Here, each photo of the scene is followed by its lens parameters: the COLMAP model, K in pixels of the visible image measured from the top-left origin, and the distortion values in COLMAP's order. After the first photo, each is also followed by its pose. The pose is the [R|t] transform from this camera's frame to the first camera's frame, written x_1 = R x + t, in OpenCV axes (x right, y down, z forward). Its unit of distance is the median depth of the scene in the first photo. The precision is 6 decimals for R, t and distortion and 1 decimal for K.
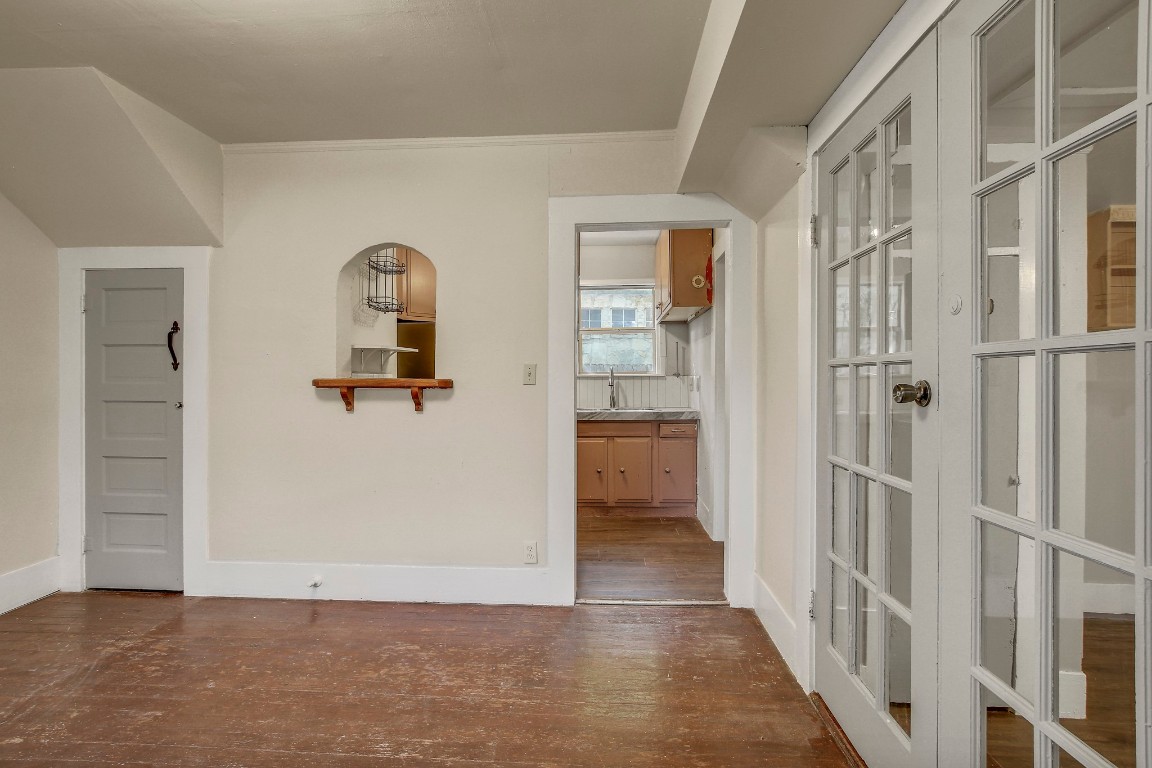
lens RADIAL K [[533.9, 0, 572.8], [0, 533.9, 380.9], [0, 0, 1]] dist [-0.013149, 0.004659]
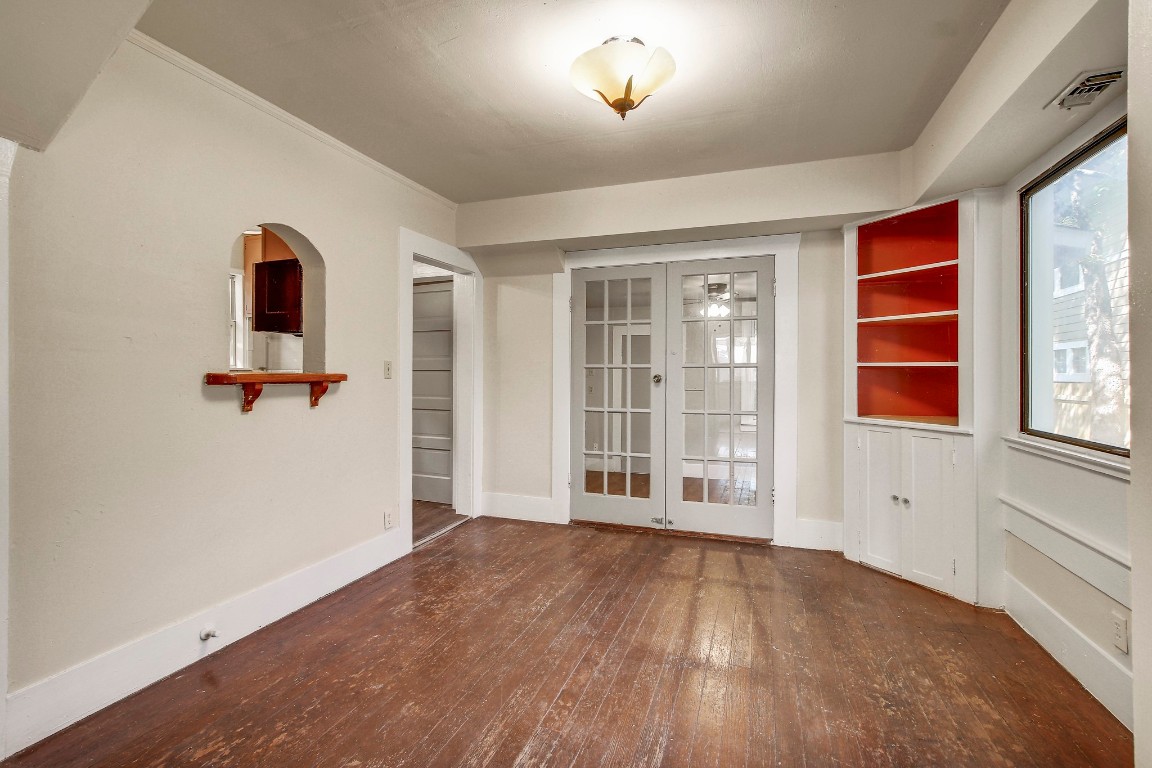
lens RADIAL K [[533.9, 0, 567.5], [0, 533.9, 381.0], [0, 0, 1]] dist [-0.013149, 0.004659]
pose [[0.281908, -0.012329, 0.959362, -1.352095], [-0.001191, 0.999912, 0.013200, -0.004123], [-0.959441, -0.004864, 0.281868, 0.345041]]
